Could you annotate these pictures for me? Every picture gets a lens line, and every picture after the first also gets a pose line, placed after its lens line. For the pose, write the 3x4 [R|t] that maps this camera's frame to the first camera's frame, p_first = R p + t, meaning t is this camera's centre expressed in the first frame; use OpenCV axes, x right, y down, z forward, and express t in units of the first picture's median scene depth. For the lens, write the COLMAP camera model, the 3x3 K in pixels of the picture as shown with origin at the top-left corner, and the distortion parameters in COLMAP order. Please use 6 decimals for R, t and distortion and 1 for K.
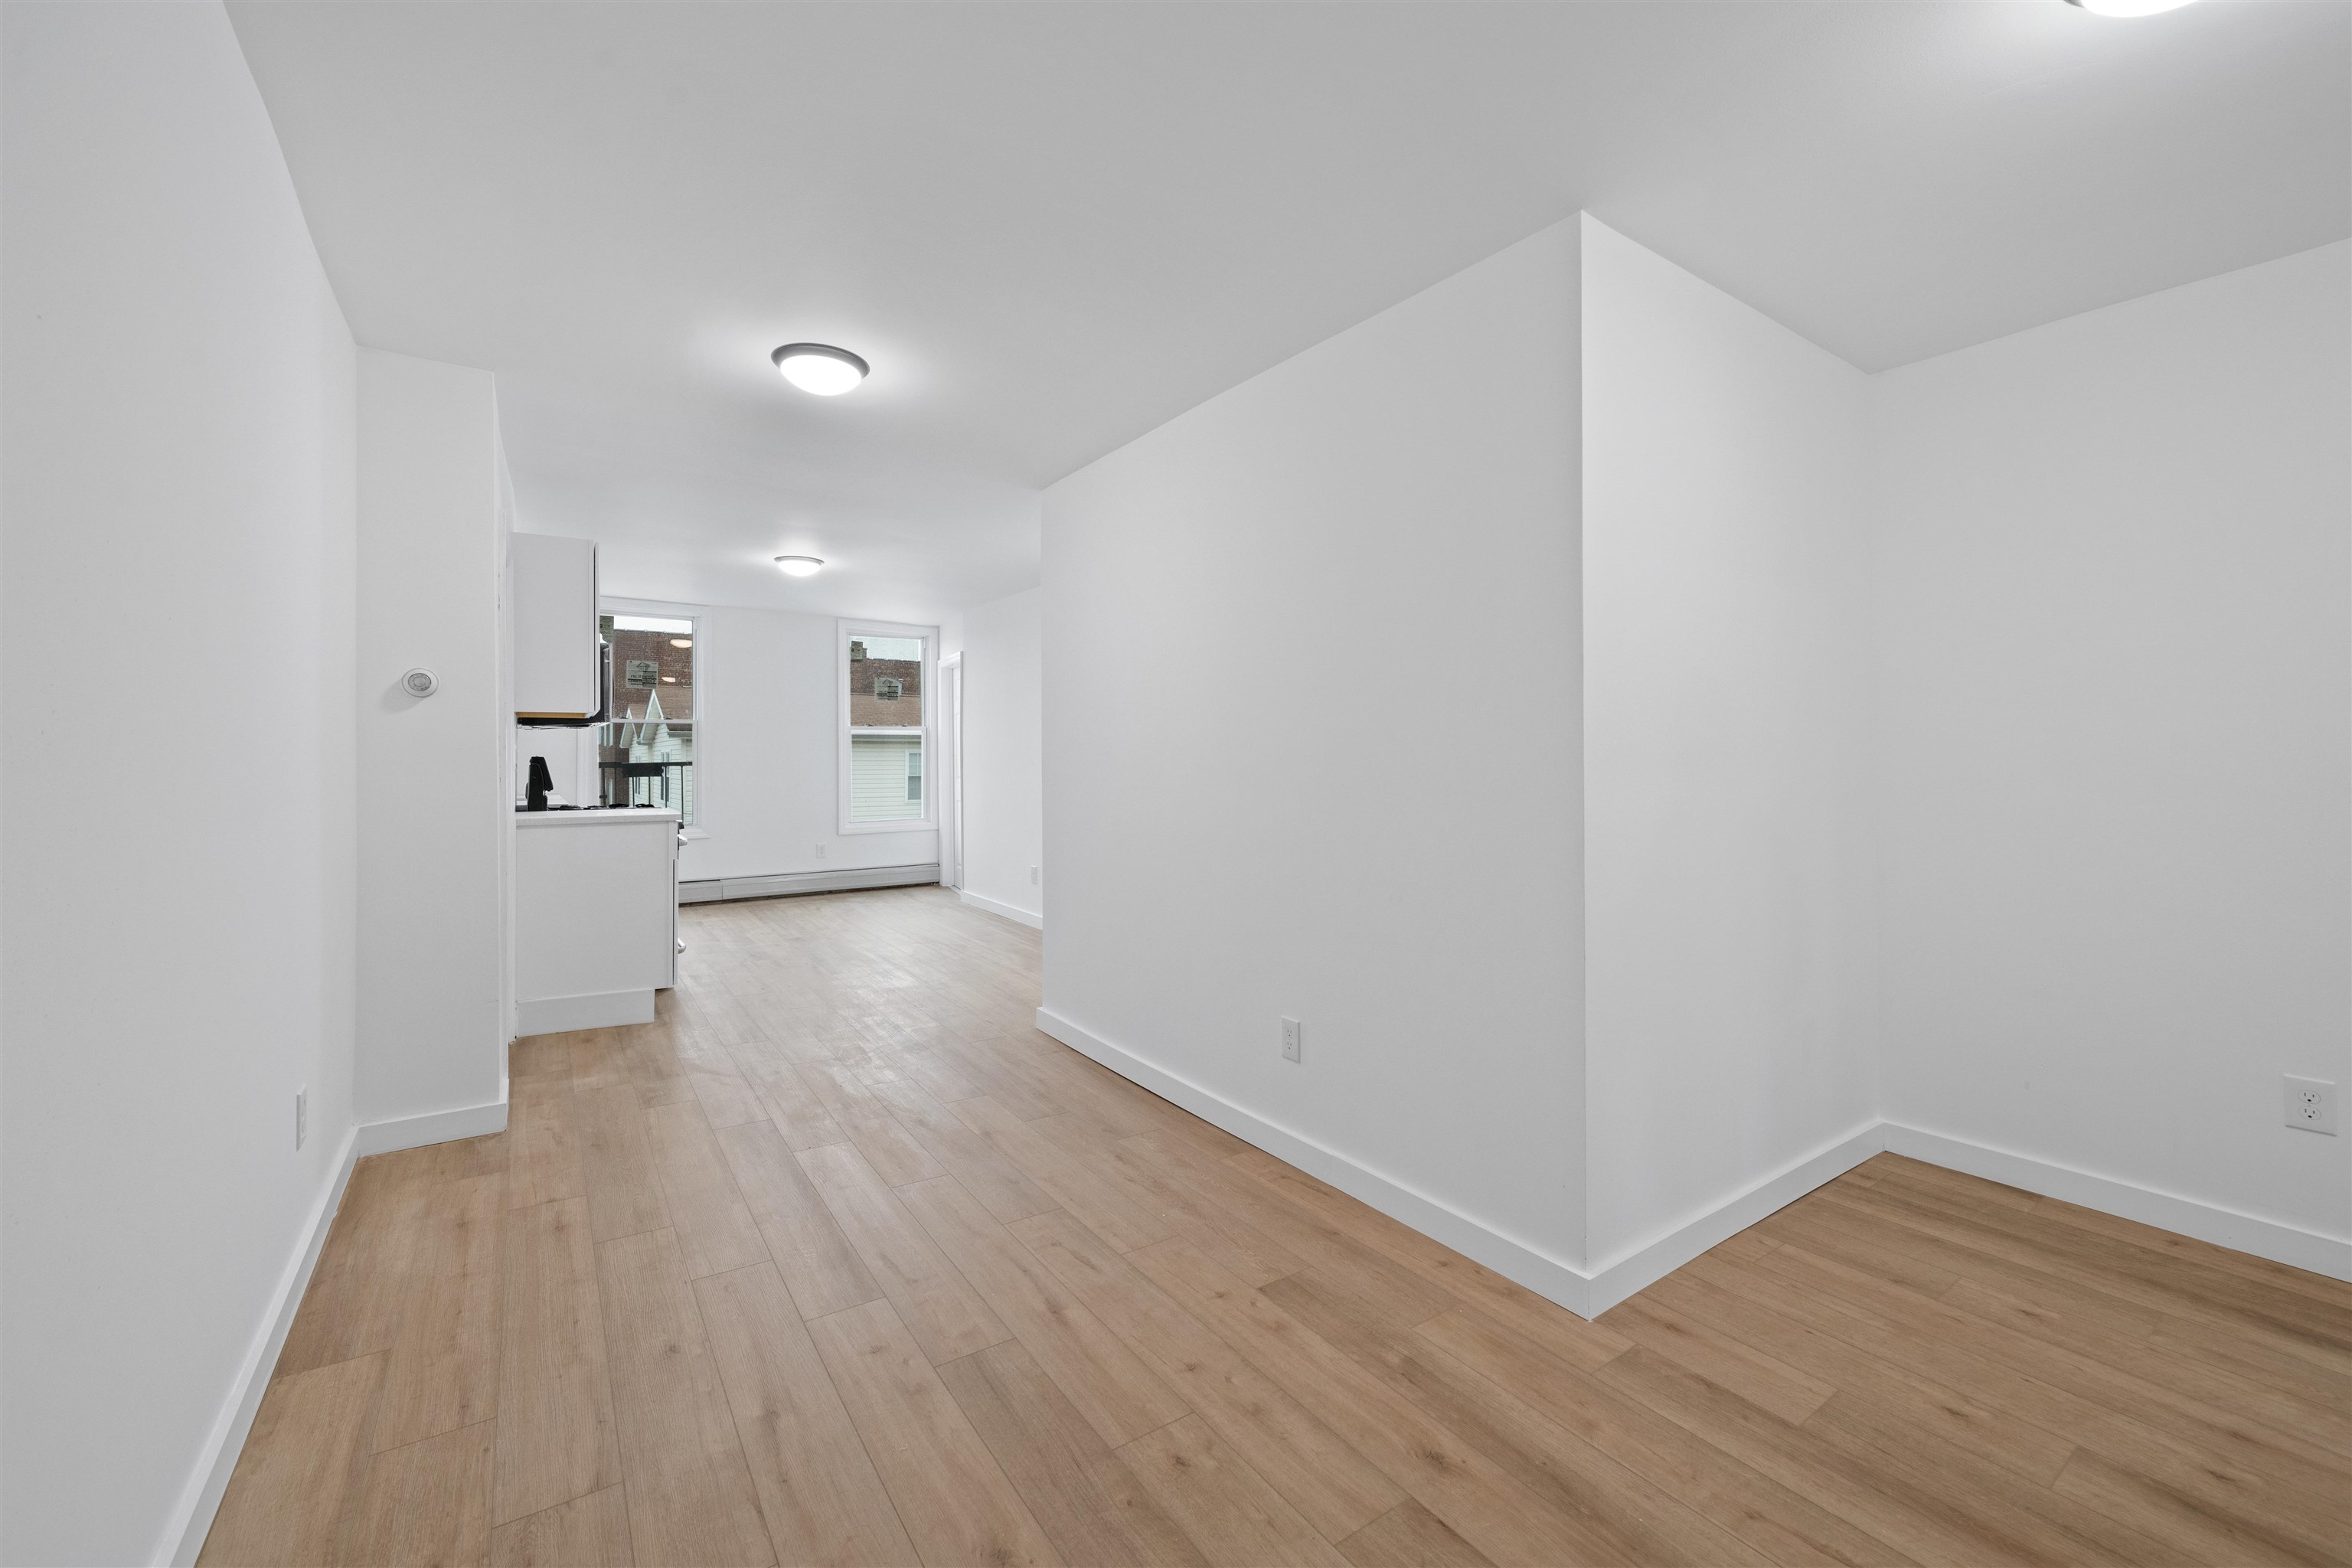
lens RADIAL K [[933.8, 0, 1161.4], [0, 933.8, 752.6], [0, 0, 1]] dist [-0.001199, -0.000272]
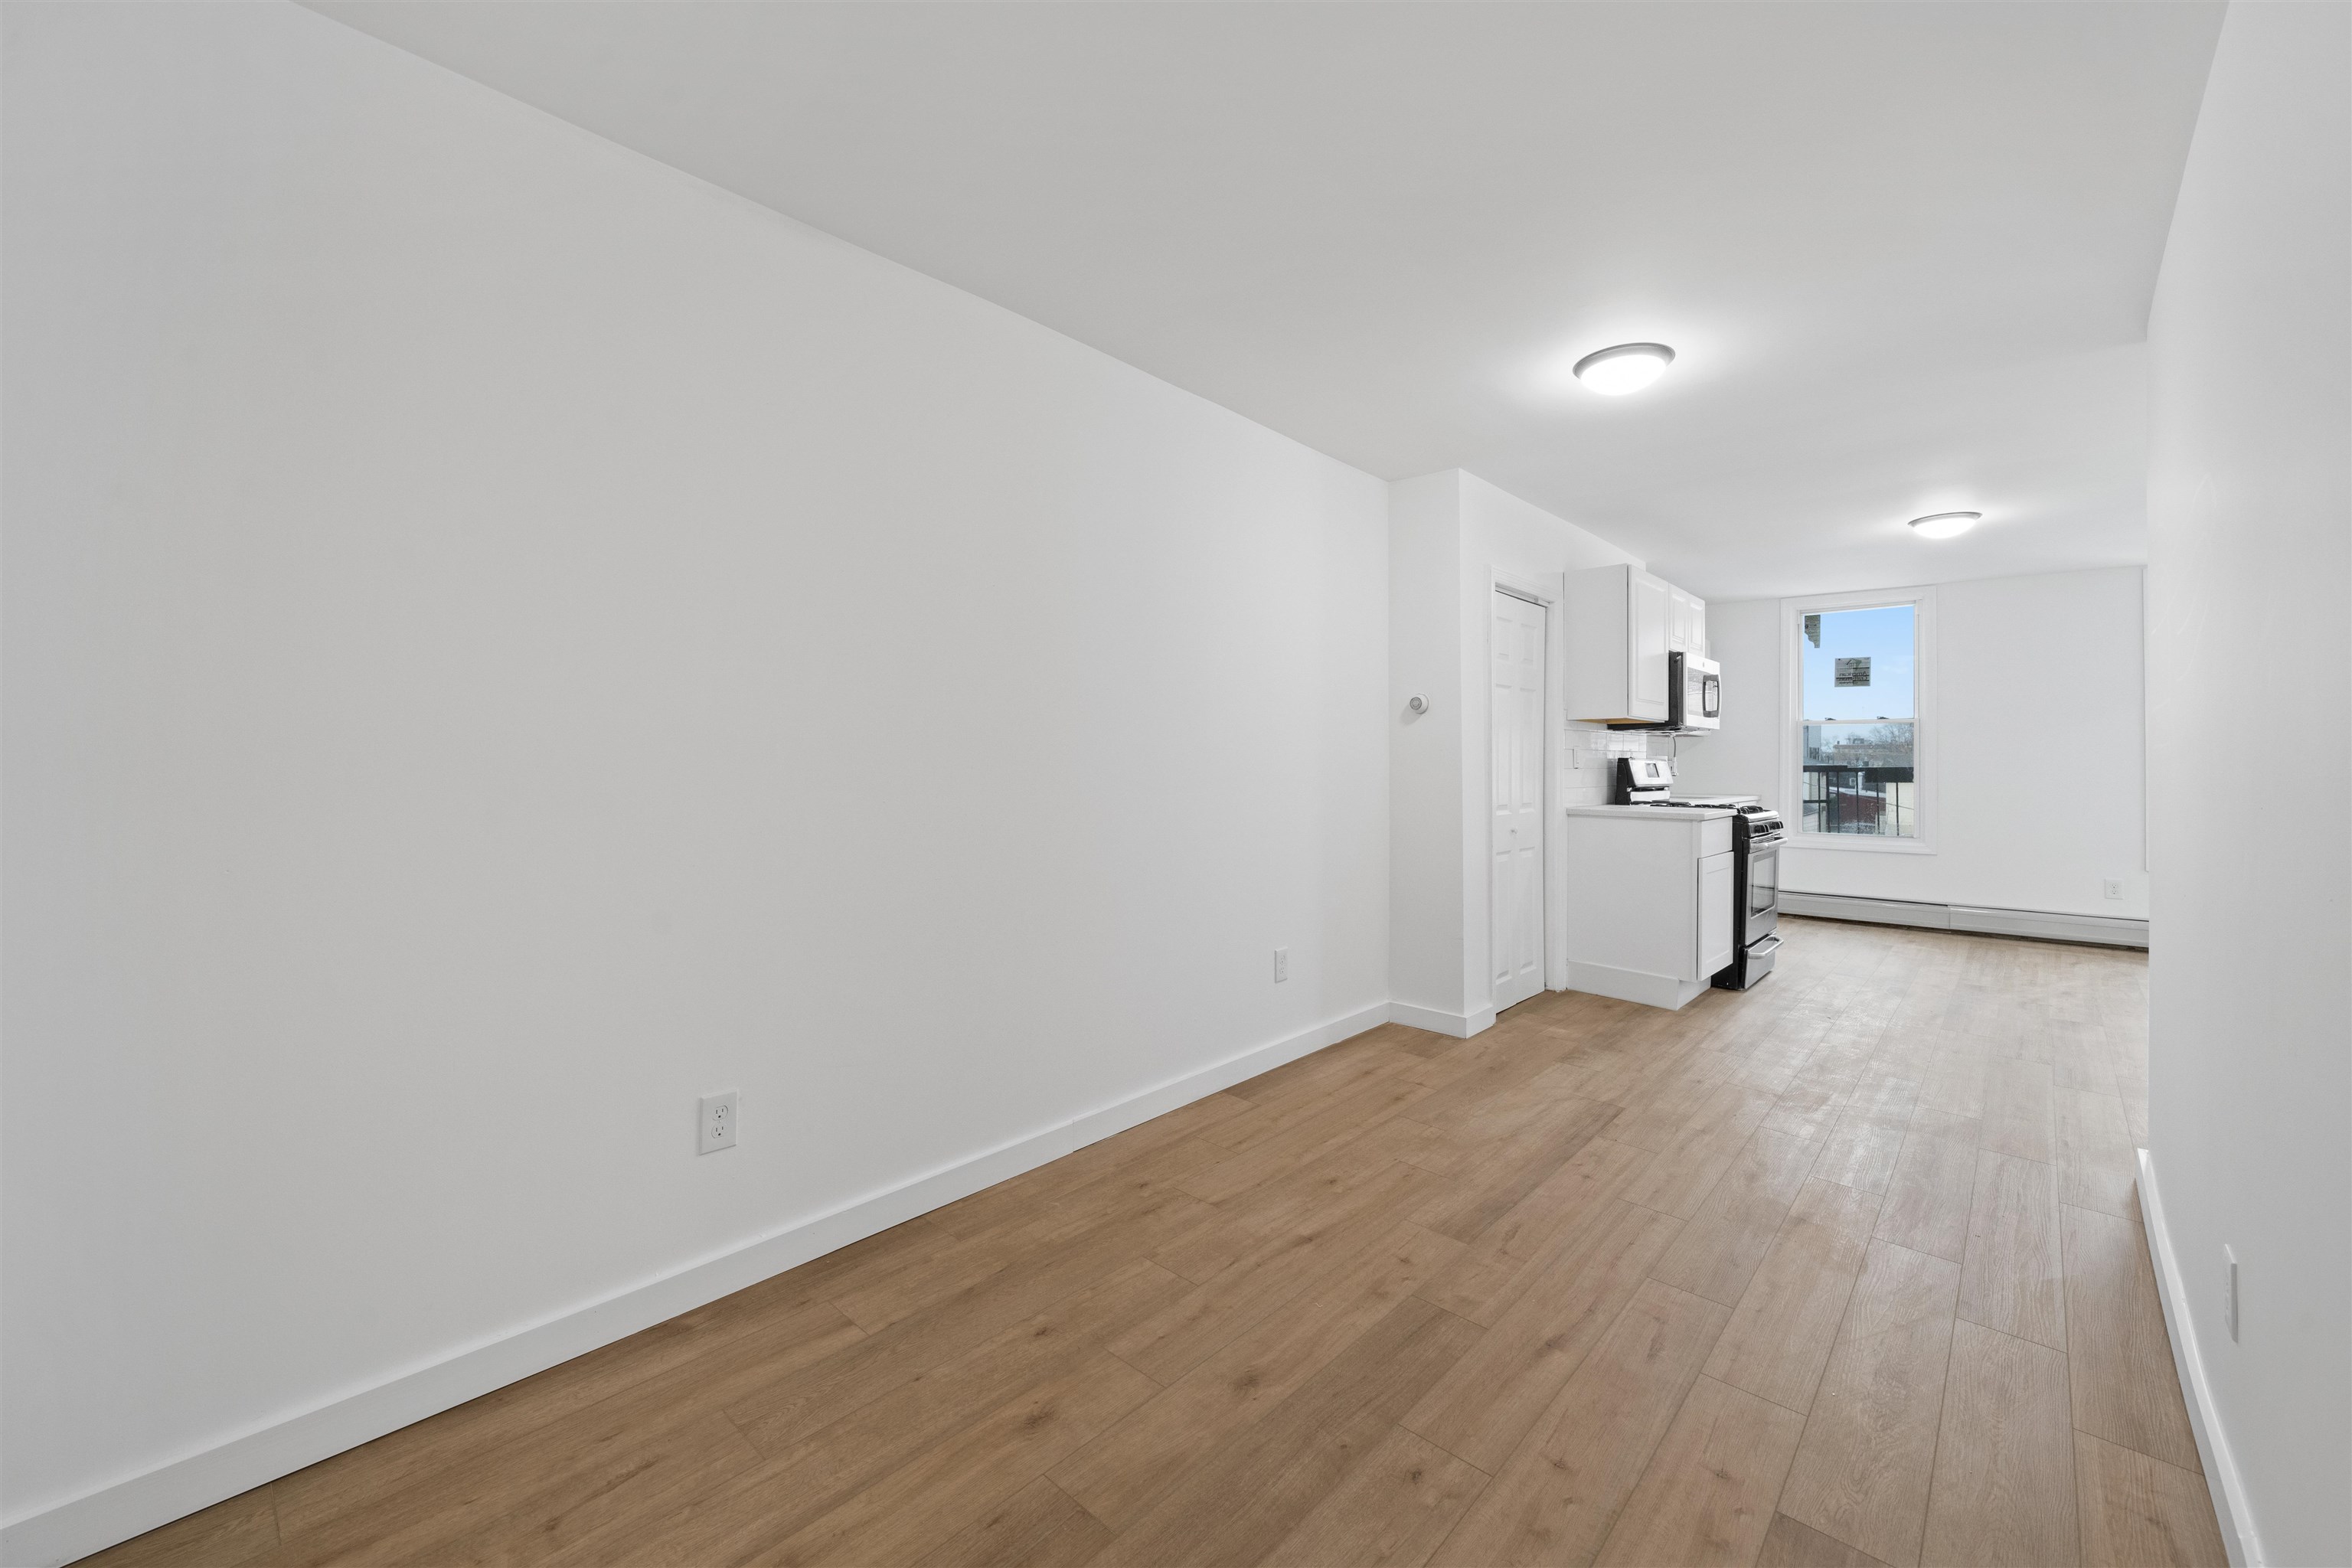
lens RADIAL K [[933.8, 0, 1161.4], [0, 933.8, 752.6], [0, 0, 1]] dist [-0.001199, -0.000272]
pose [[0.222232, -0.004523, -0.974983, 0.596335], [-0.002344, 0.999984, -0.005173, 0.008993], [0.974991, 0.003435, 0.222218, 0.342743]]
